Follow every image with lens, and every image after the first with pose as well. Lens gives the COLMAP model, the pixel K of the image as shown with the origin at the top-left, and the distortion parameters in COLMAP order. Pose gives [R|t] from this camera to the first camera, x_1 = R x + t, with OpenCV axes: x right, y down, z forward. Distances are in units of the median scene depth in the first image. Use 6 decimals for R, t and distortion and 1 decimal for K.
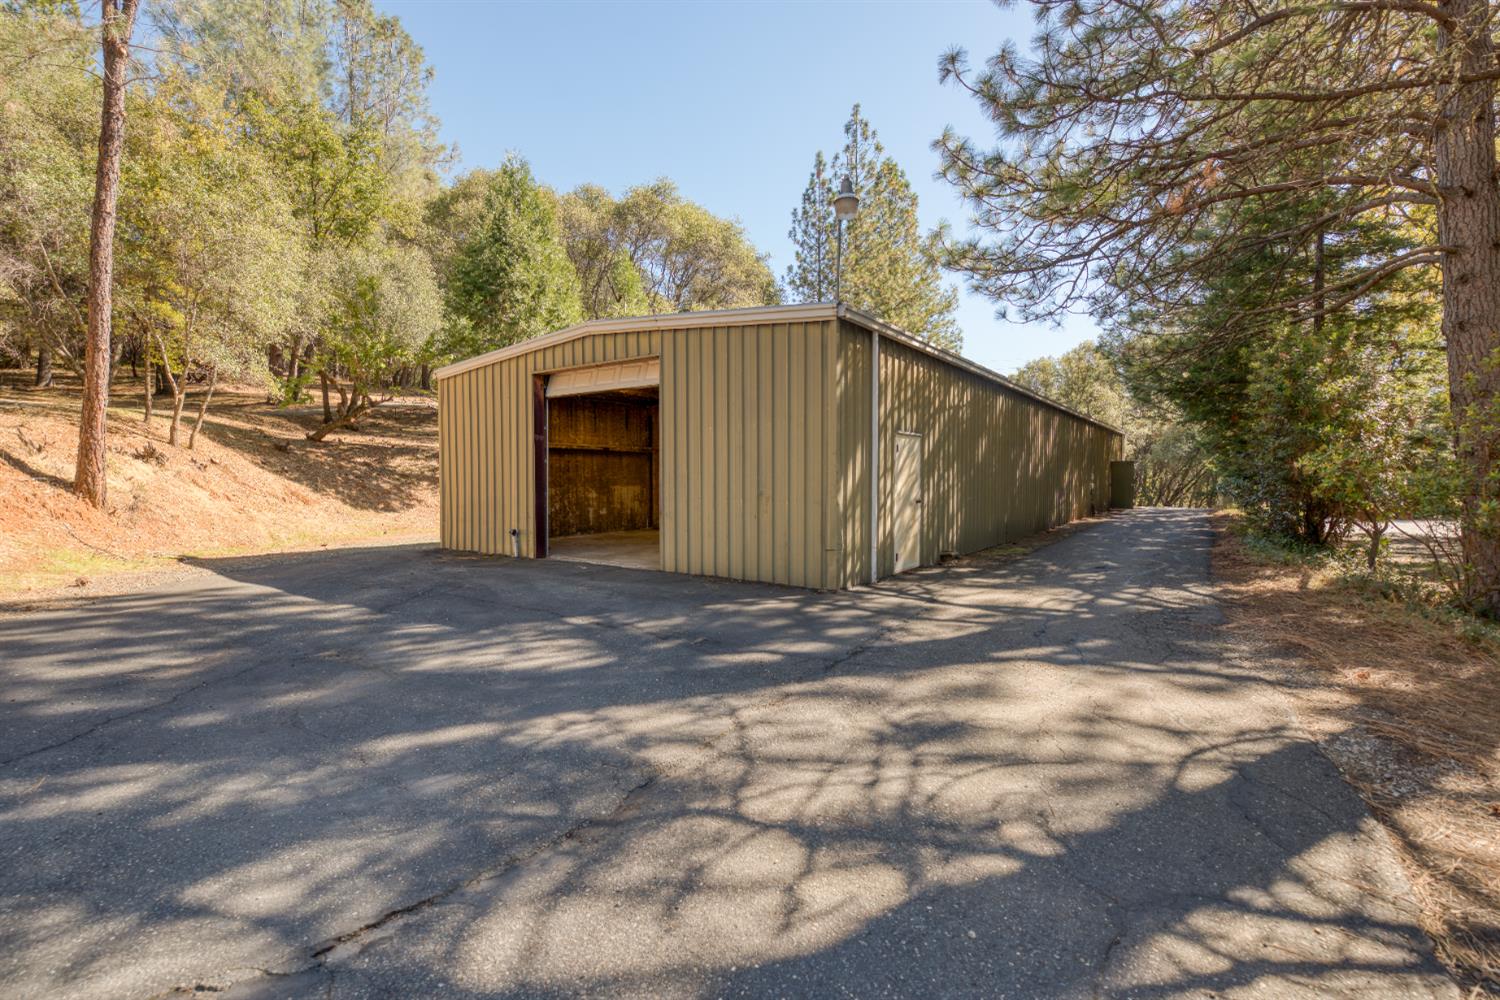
lens RADIAL K [[663.0, 0, 754.5], [0, 663.0, 503.7], [0, 0, 1]] dist [-0.006046, -0.003643]
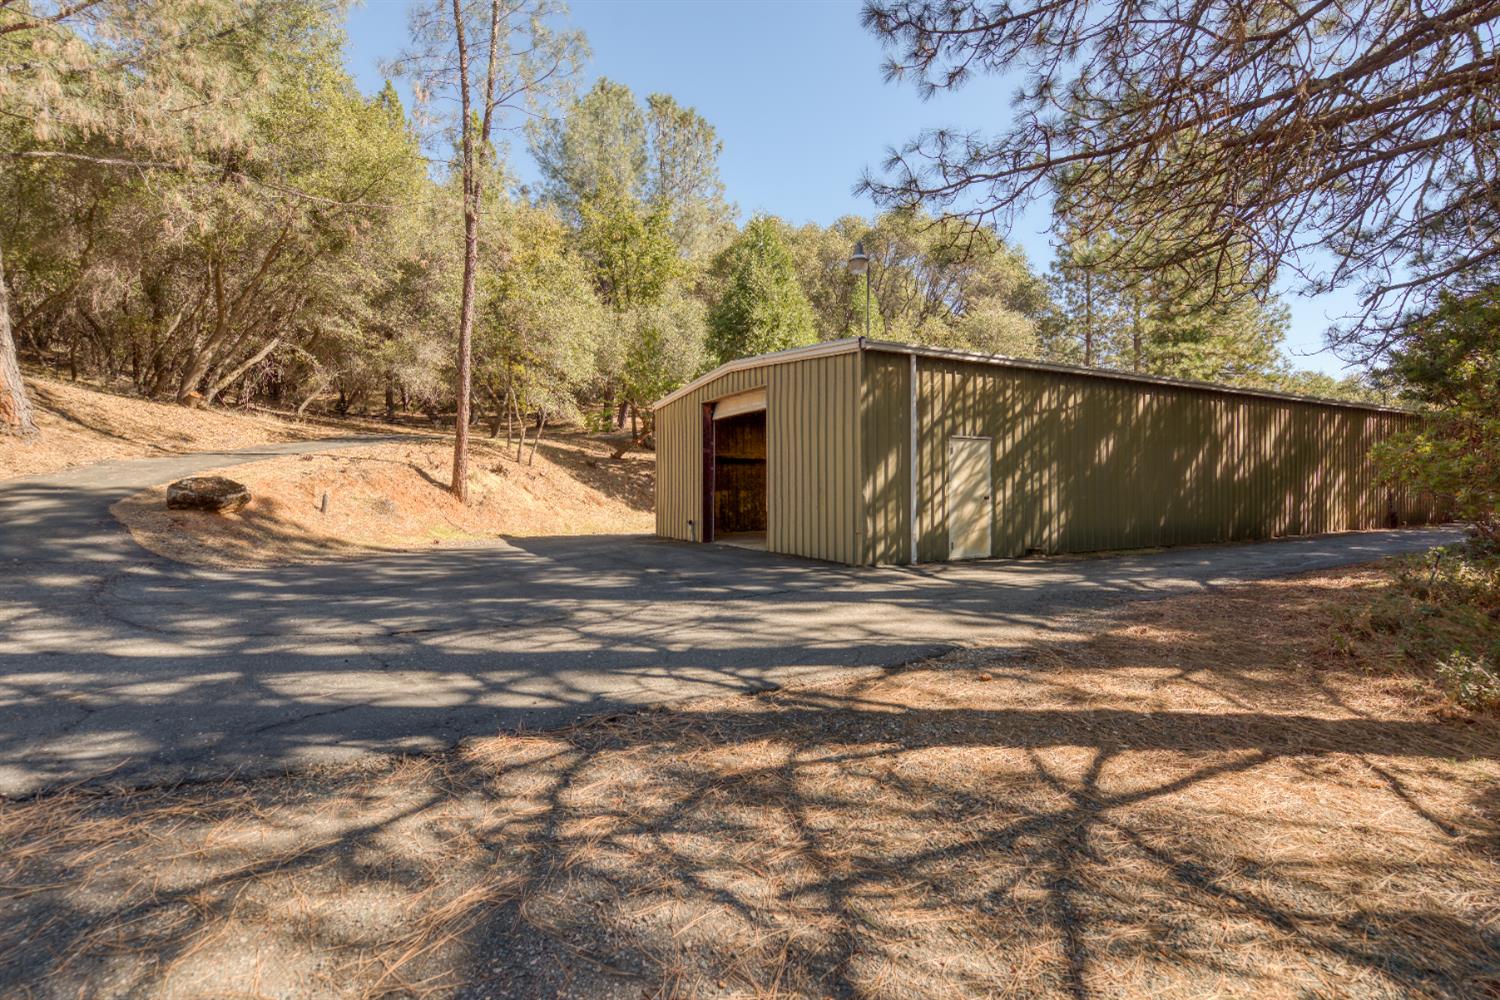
lens RADIAL K [[663.0, 0, 746.9], [0, 663.0, 494.5], [0, 0, 1]] dist [-0.006046, -0.003643]
pose [[0.902247, -0.000451, -0.431220, 0.320165], [-0.013201, 0.999502, -0.028667, 0.024278], [0.431018, 0.031557, 0.901791, -0.153343]]
